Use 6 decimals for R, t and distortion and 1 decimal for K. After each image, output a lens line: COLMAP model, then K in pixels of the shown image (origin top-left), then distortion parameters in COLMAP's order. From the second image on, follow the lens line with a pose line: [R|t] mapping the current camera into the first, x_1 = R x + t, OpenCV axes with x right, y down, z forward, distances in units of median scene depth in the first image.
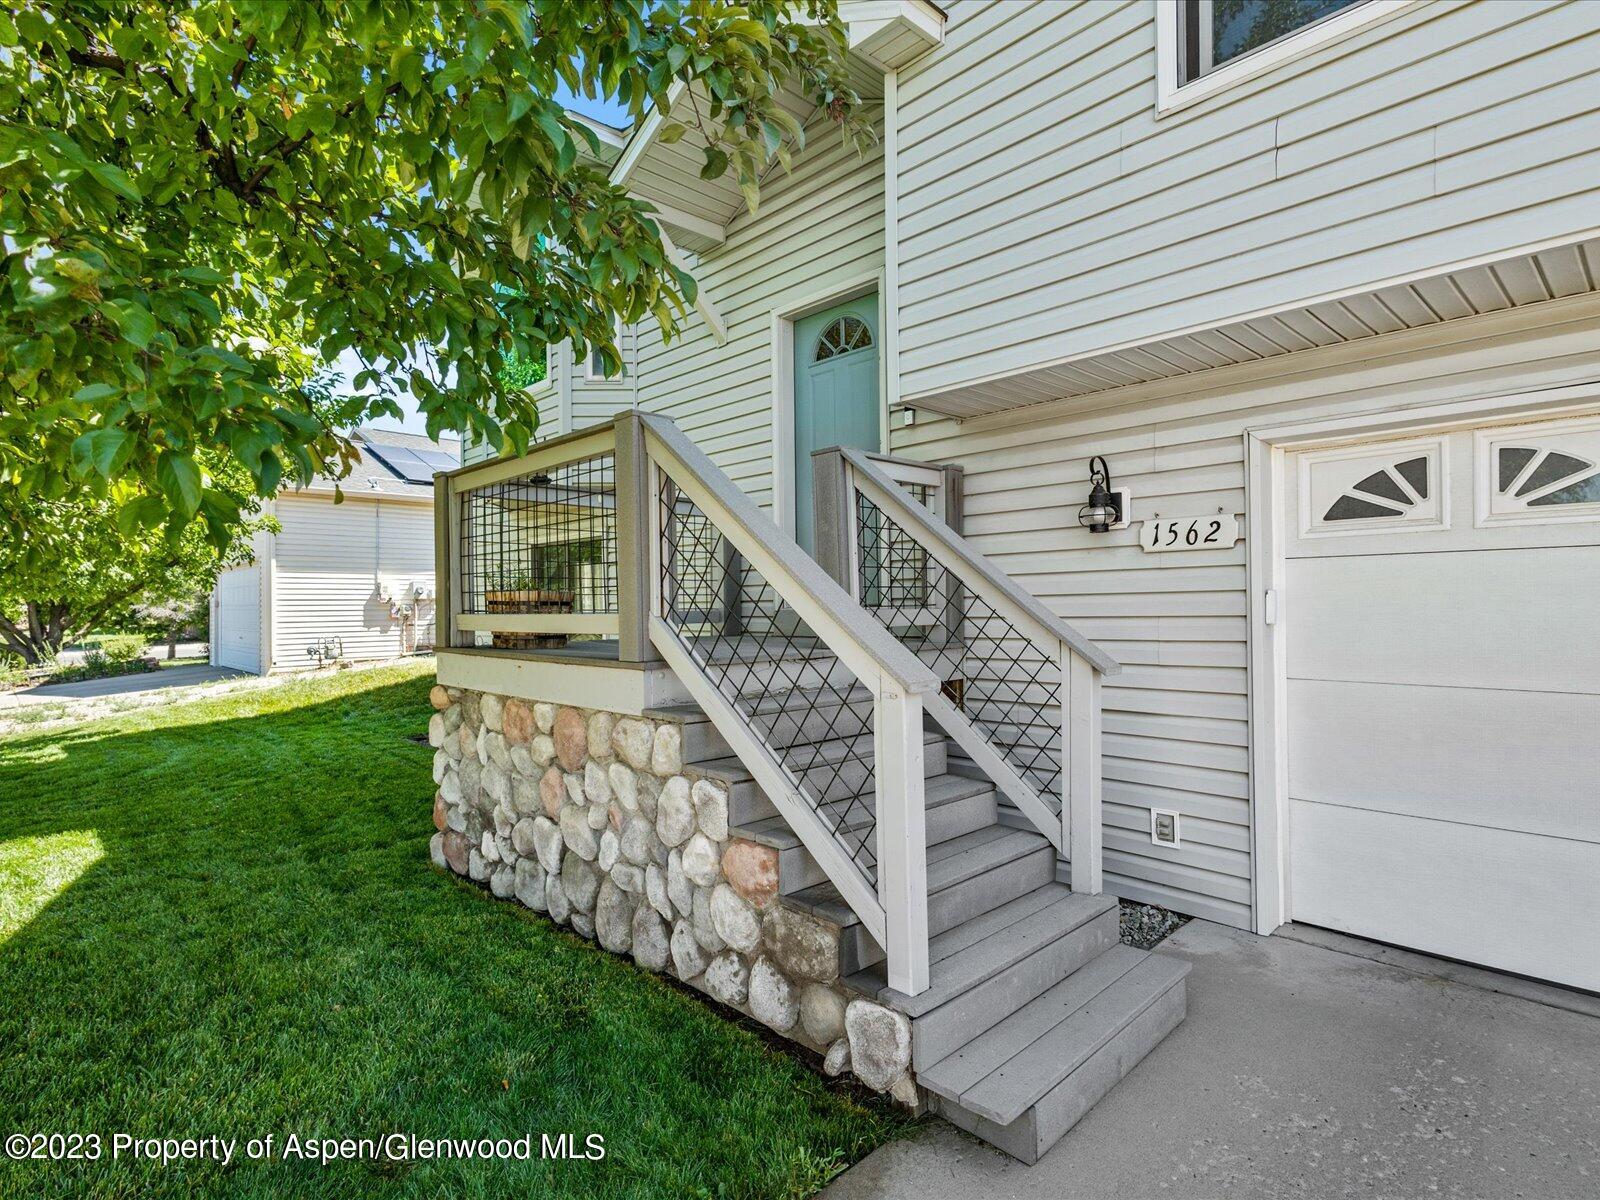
lens RADIAL K [[831.9, 0, 799.5], [0, 831.9, 602.0], [0, 0, 1]] dist [0.011818, -0.000437]
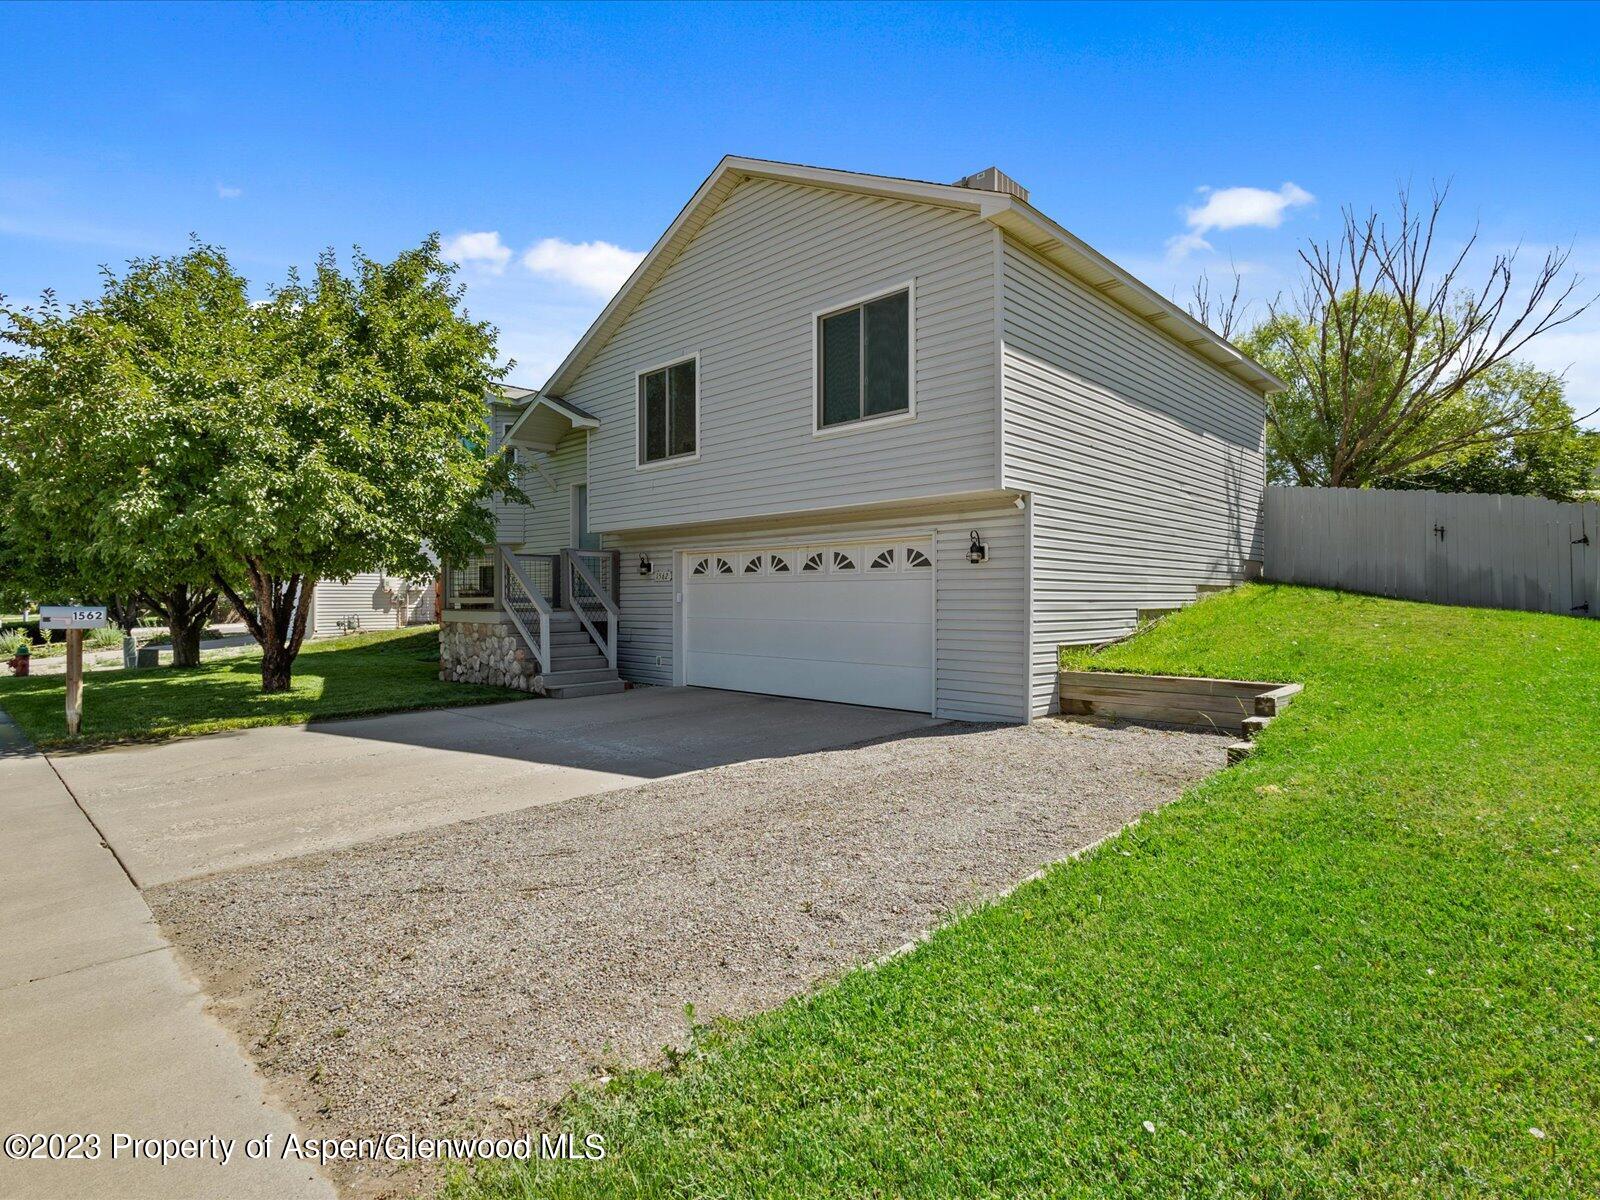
lens RADIAL K [[831.9, 0, 800.8], [0, 831.9, 594.1], [0, 0, 1]] dist [0.011818, -0.000437]
pose [[0.999269, 0.010650, 0.036705, 0.838556], [-0.010584, 0.999942, -0.001994, -0.006509], [-0.036724, 0.001605, 0.999324, -2.302240]]
